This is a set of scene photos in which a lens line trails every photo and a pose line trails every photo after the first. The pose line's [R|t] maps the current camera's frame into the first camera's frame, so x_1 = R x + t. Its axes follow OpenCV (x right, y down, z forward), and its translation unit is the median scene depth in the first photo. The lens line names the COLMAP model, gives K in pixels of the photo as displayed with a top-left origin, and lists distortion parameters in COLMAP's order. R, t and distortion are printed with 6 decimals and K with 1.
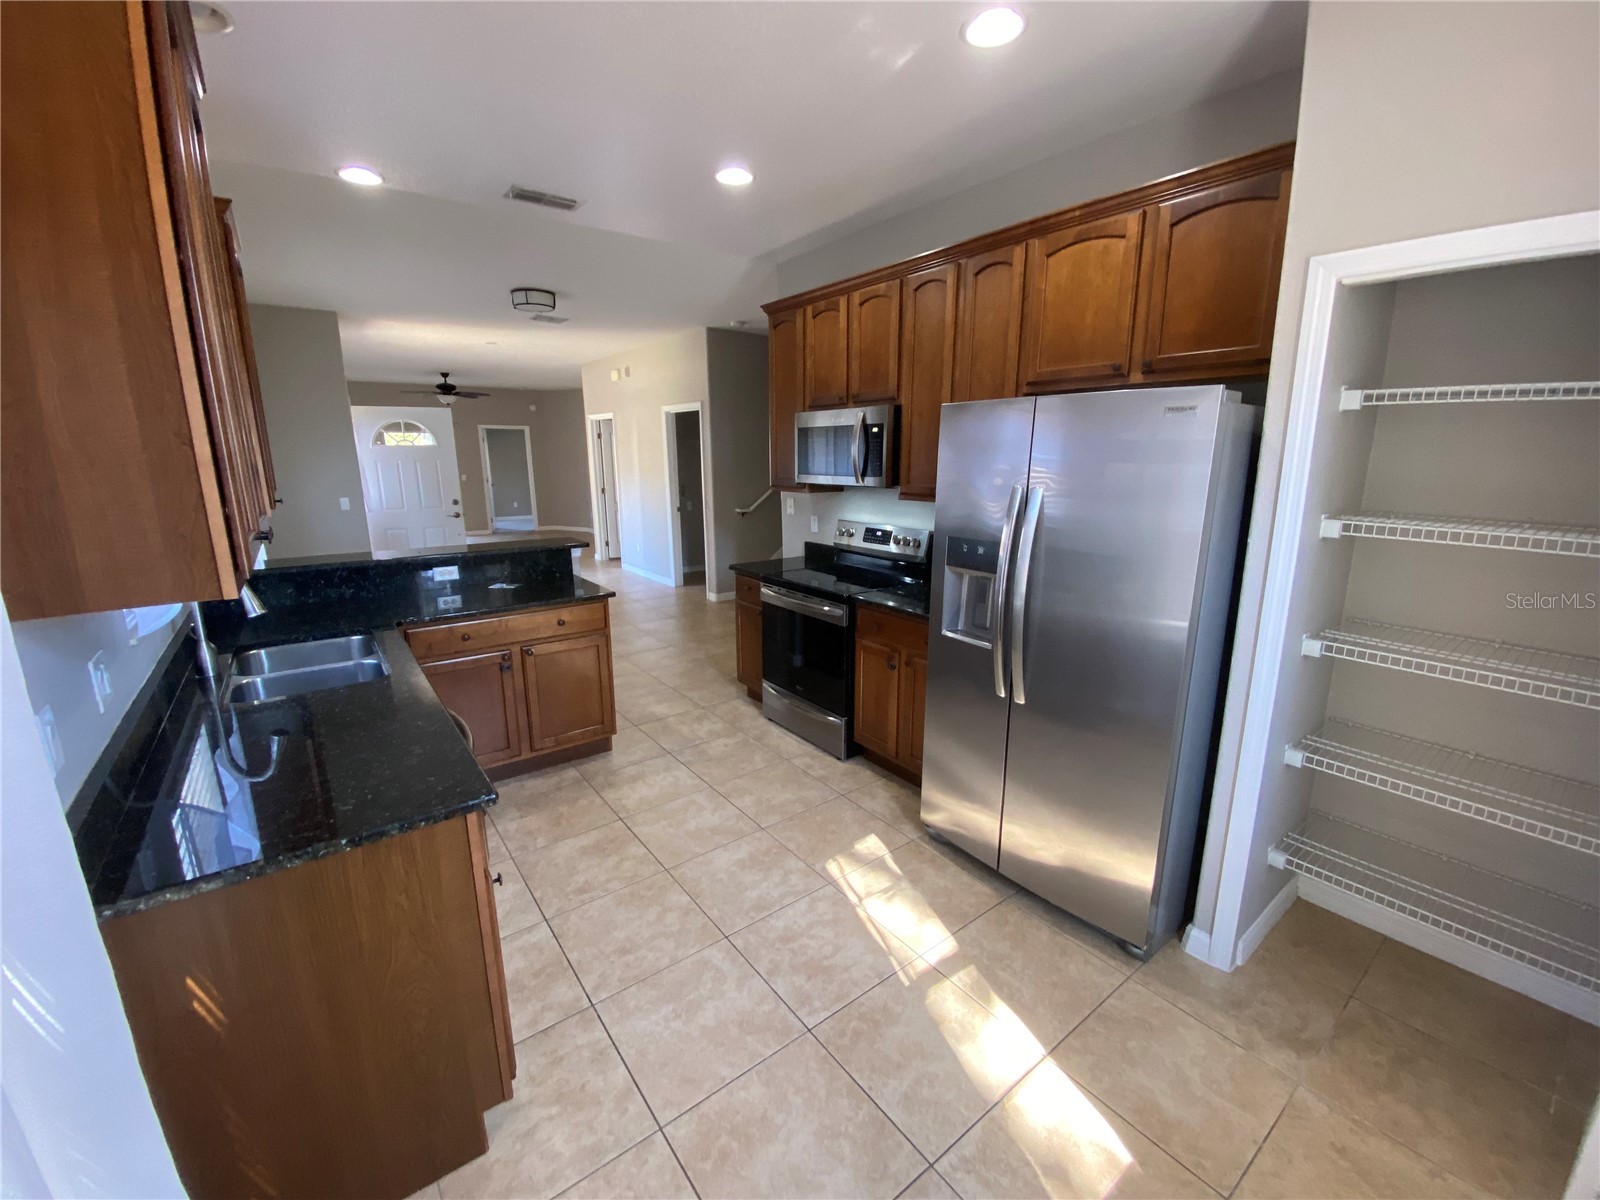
lens RADIAL K [[654.6, 0, 803.4], [0, 654.6, 606.9], [0, 0, 1]] dist [-0.020298, -0.001854]
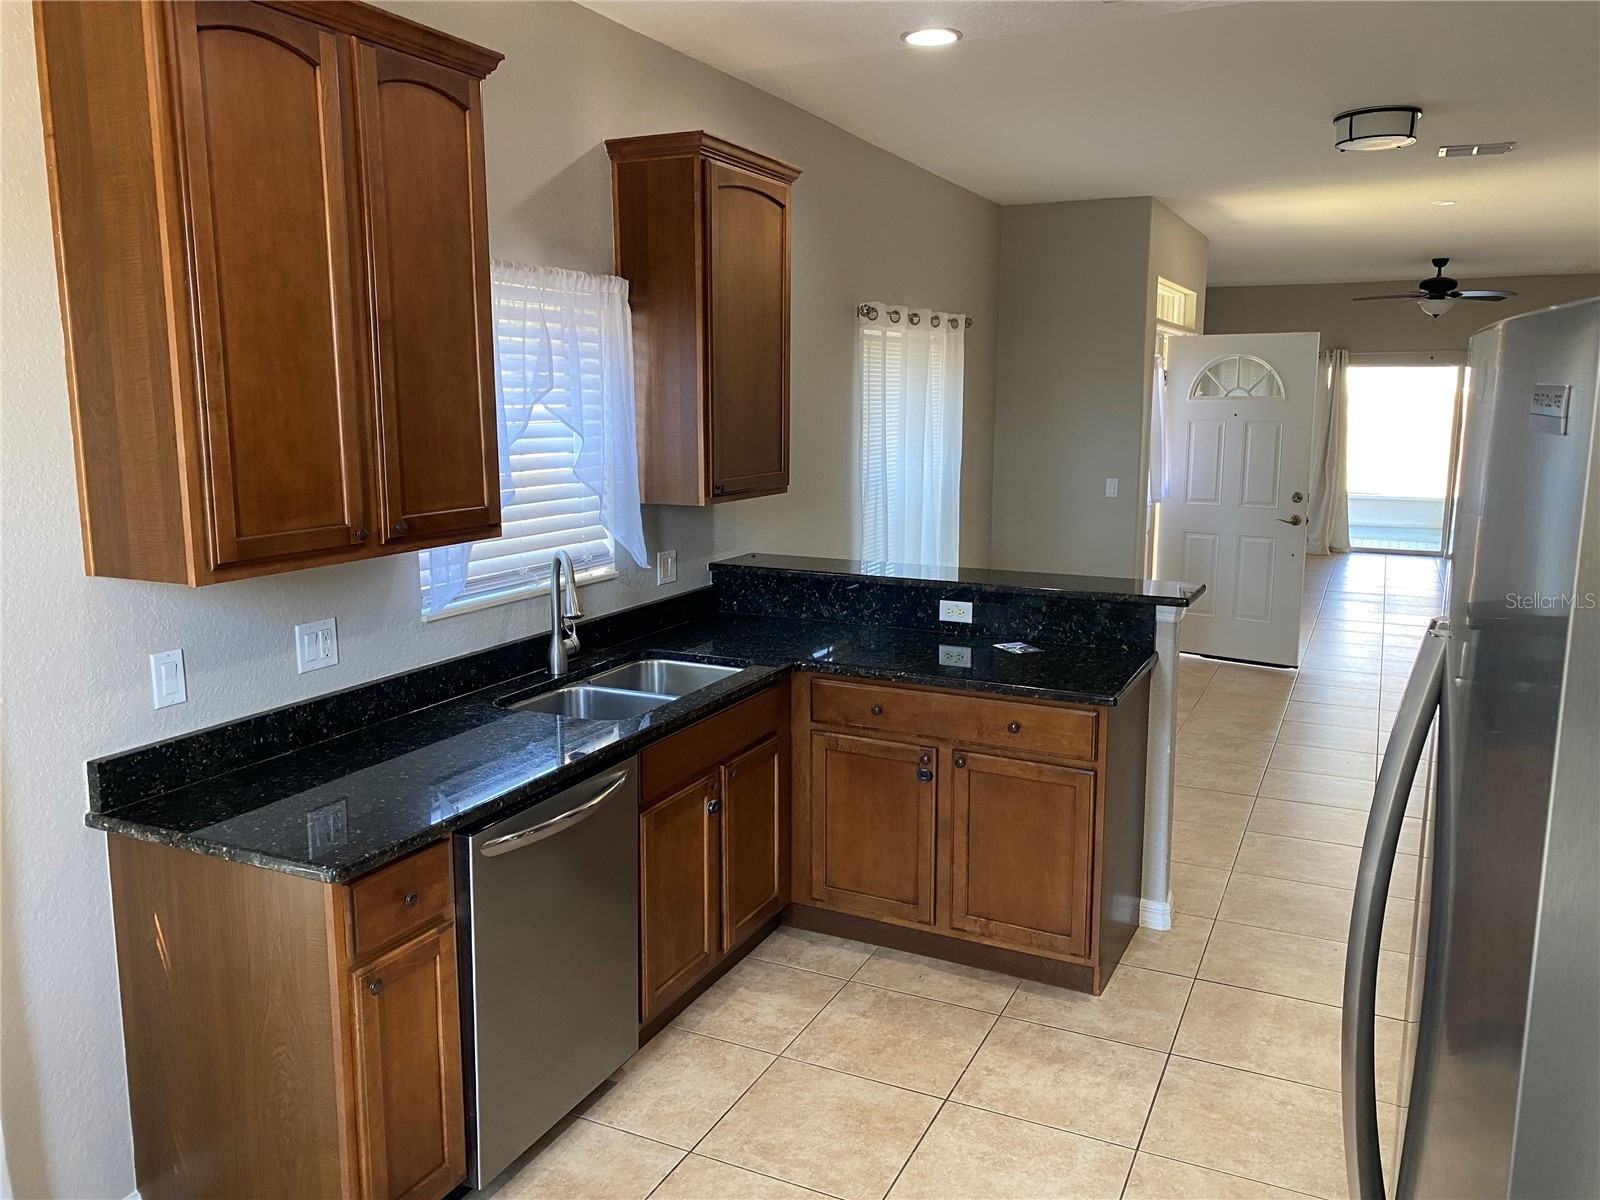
lens RADIAL K [[1220.4, 0, 792.9], [0, 1220.4, 587.1], [0, 0, 1]] dist [0.027109, -0.005792]
pose [[0.437013, 0.146719, -0.887408, 0.447697], [-0.211467, 0.975711, 0.057179, -0.110140], [0.874243, 0.162669, 0.457425, 0.300604]]
